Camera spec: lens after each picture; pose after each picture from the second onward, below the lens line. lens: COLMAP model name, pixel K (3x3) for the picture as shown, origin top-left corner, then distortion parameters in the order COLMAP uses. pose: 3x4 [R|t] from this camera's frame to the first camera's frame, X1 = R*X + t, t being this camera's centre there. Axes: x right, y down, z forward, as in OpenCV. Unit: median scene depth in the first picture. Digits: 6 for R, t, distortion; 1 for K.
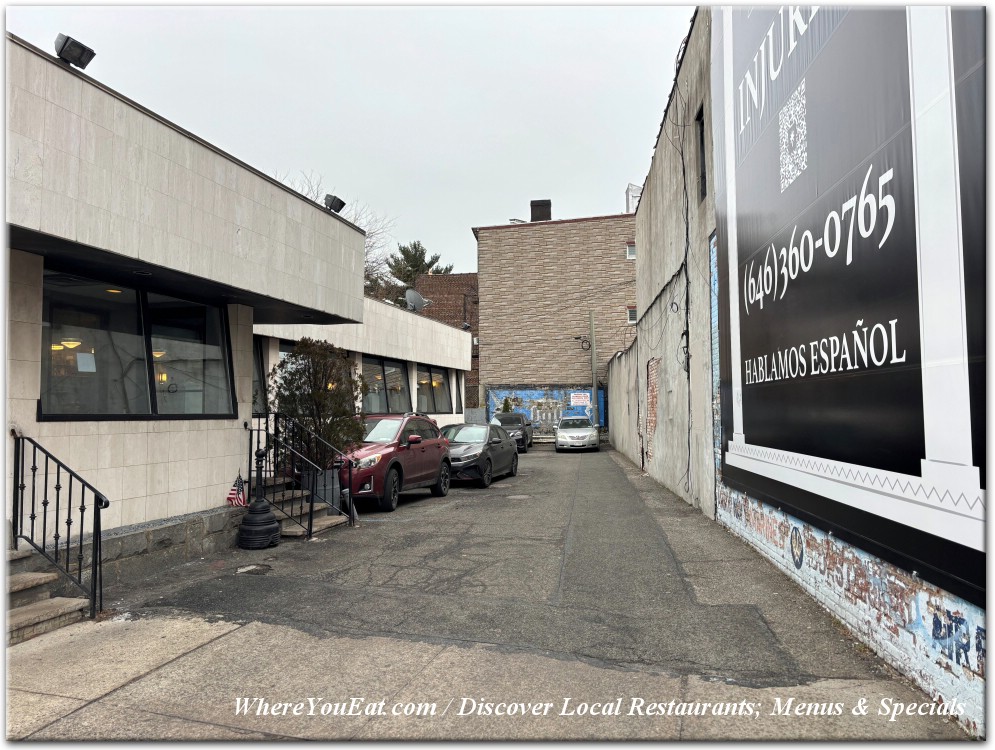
lens RADIAL K [[740.9, 0, 501.8], [0, 740.9, 373.7], [0, 0, 1]] dist [0.053138, -0.057922]
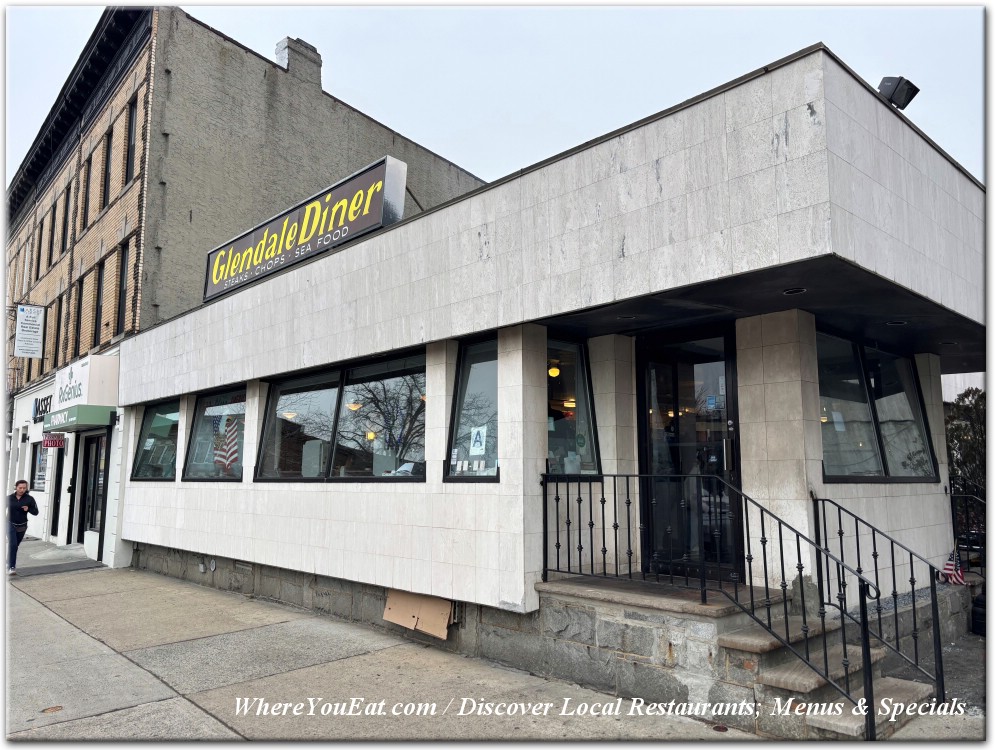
lens RADIAL K [[740.9, 0, 501.8], [0, 740.9, 373.7], [0, 0, 1]] dist [0.053138, -0.057922]
pose [[0.839726, -0.068690, -0.538648, -0.440247], [0.023988, 0.995691, -0.089577, -0.000372], [0.542480, 0.062299, 0.837755, -0.044273]]
